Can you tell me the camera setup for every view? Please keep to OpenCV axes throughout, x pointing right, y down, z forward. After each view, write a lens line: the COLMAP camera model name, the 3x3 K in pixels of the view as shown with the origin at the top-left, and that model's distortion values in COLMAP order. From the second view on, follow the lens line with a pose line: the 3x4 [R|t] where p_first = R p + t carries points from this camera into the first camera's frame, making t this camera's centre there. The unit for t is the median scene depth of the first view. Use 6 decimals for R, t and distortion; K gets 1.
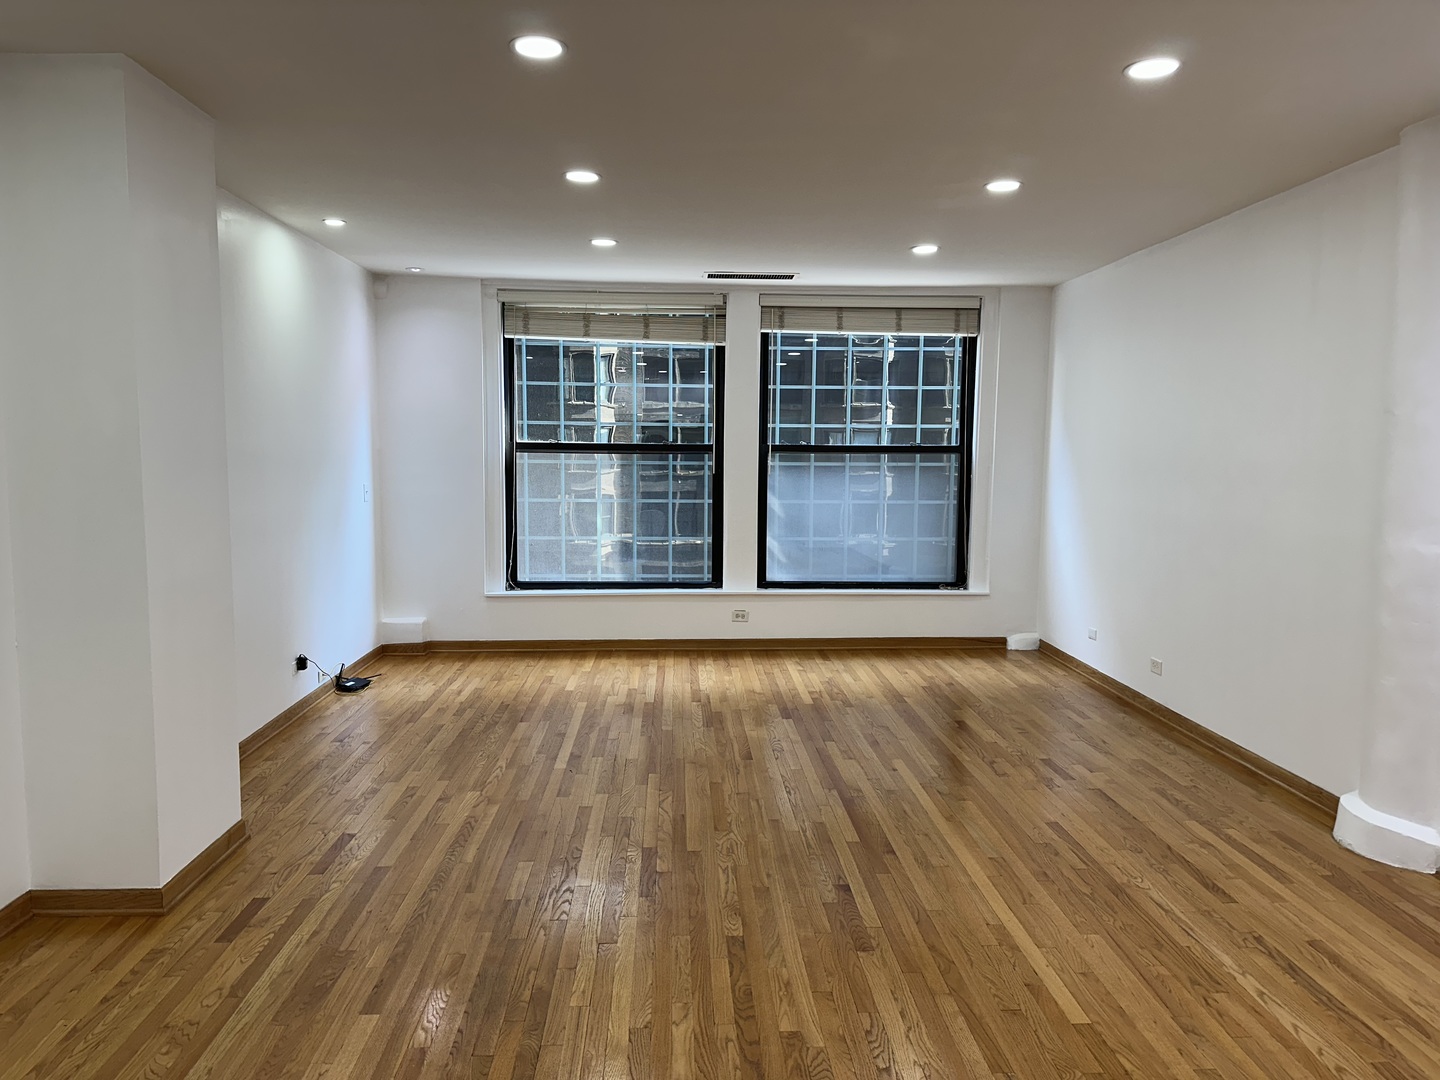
lens RADIAL K [[1008.0, 0, 720.8], [0, 1008.0, 544.2], [0, 0, 1]] dist [0.078442, -0.083946]
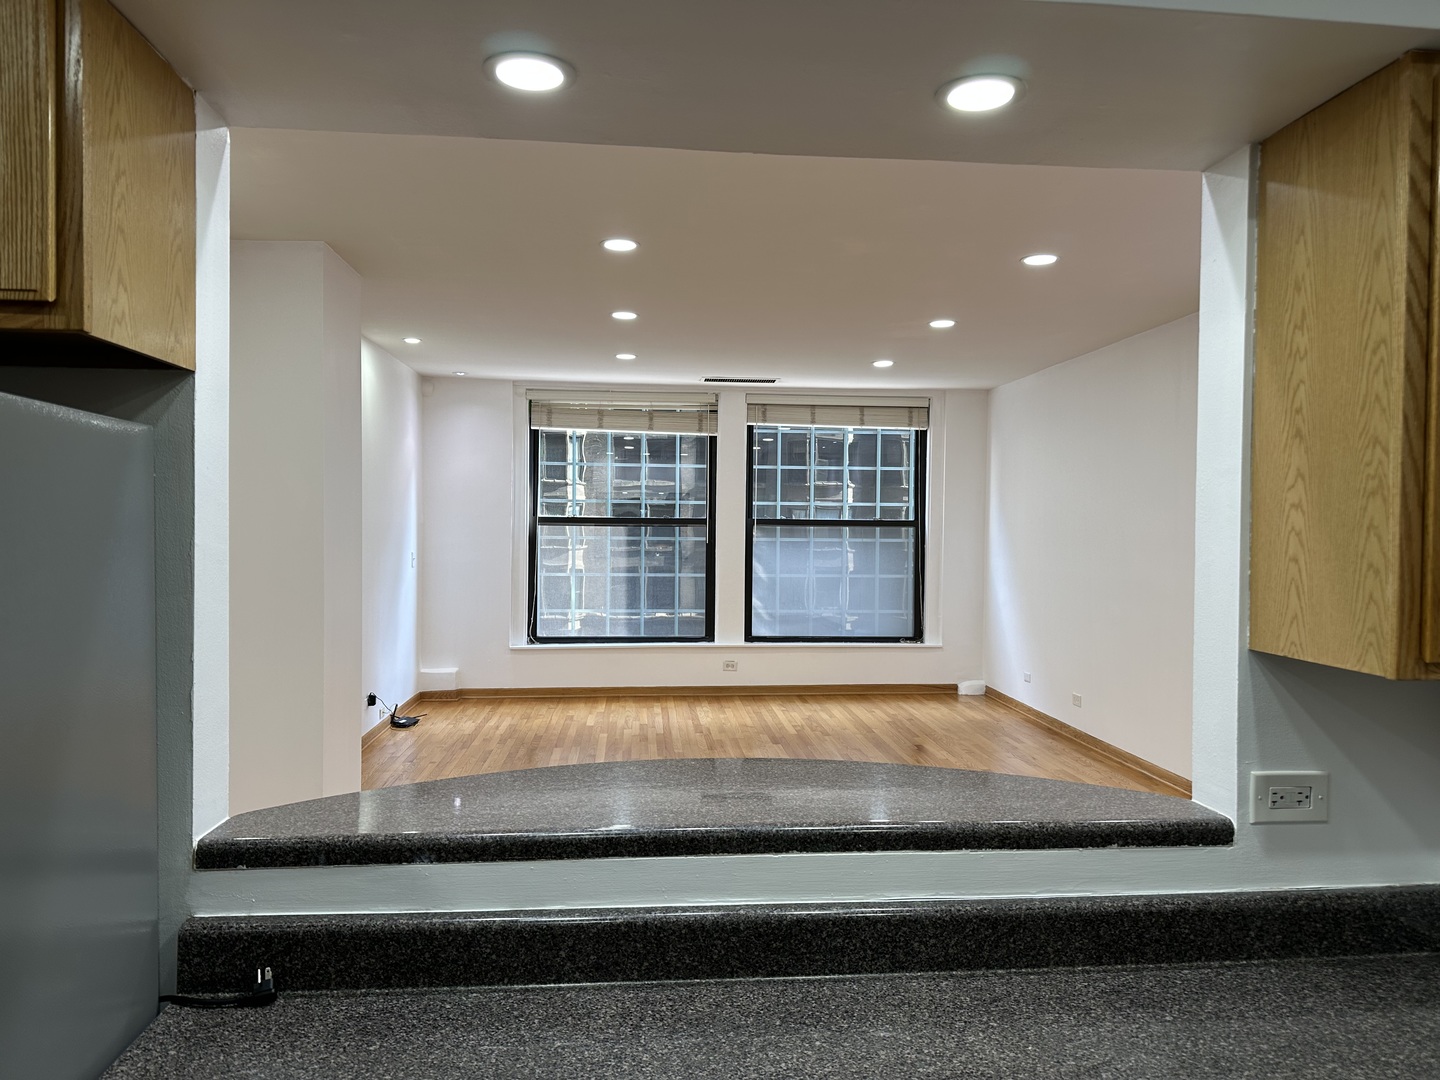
lens RADIAL K [[1008.0, 0, 718.2], [0, 1008.0, 537.8], [0, 0, 1]] dist [0.078442, -0.083946]
pose [[0.999346, 0.001319, 0.036143, -0.040663], [0.001674, 0.996577, -0.082649, 0.022305], [-0.036128, 0.082655, 0.995923, -0.185708]]
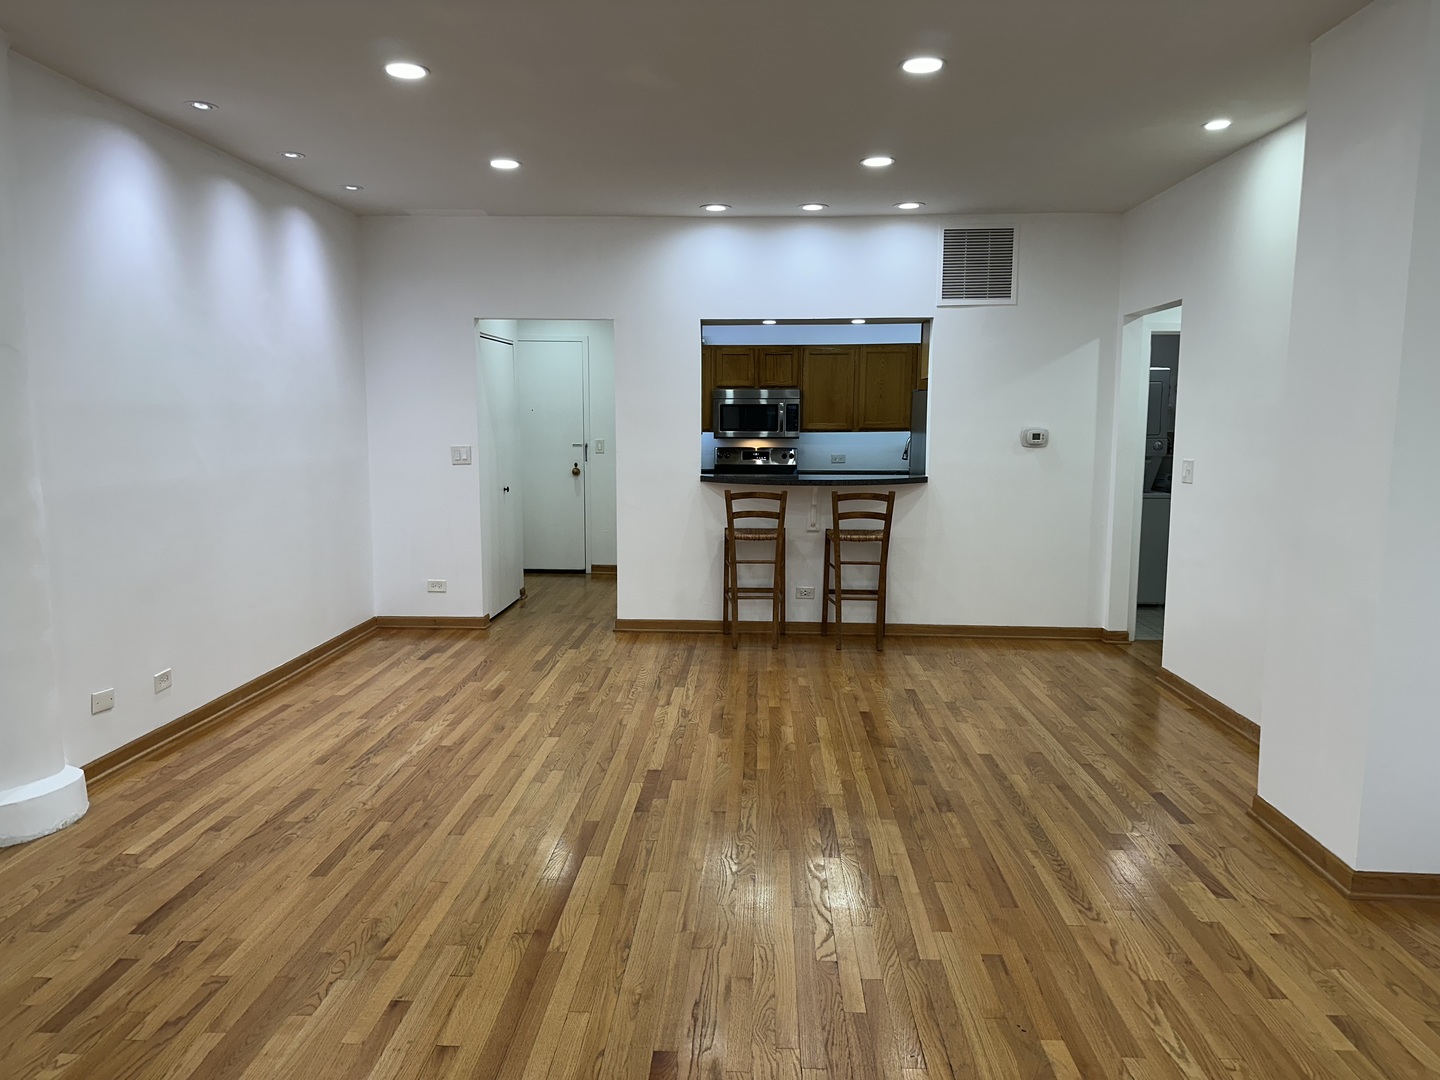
lens RADIAL K [[1008.0, 0, 720.2], [0, 1008.0, 535.9], [0, 0, 1]] dist [0.078442, -0.083946]
pose [[-0.995810, -0.022755, 0.088565, -0.033855], [-0.003018, 0.976194, 0.216876, -0.117743], [-0.091391, 0.215700, -0.972173, 1.338180]]
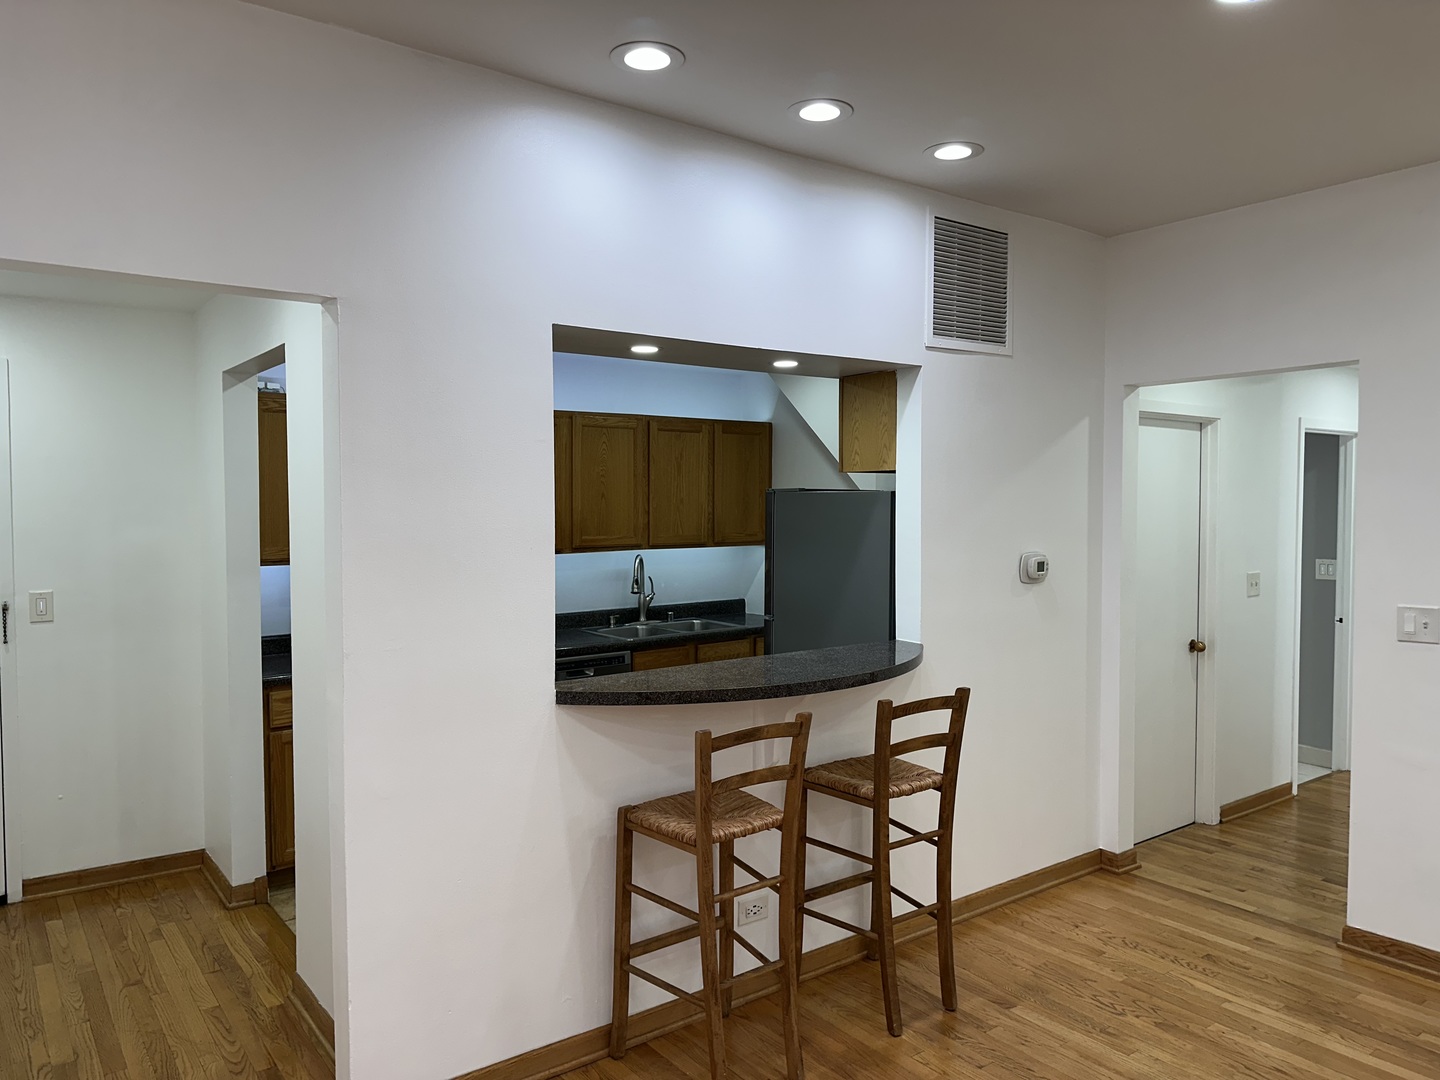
lens RADIAL K [[1008.0, 0, 726.1], [0, 1008.0, 534.6], [0, 0, 1]] dist [0.078442, -0.083946]
pose [[-0.830022, 0.011533, -0.557612, 0.330837], [-0.059546, 0.992239, 0.109159, -0.061997], [0.554543, 0.123808, -0.822893, 0.561953]]
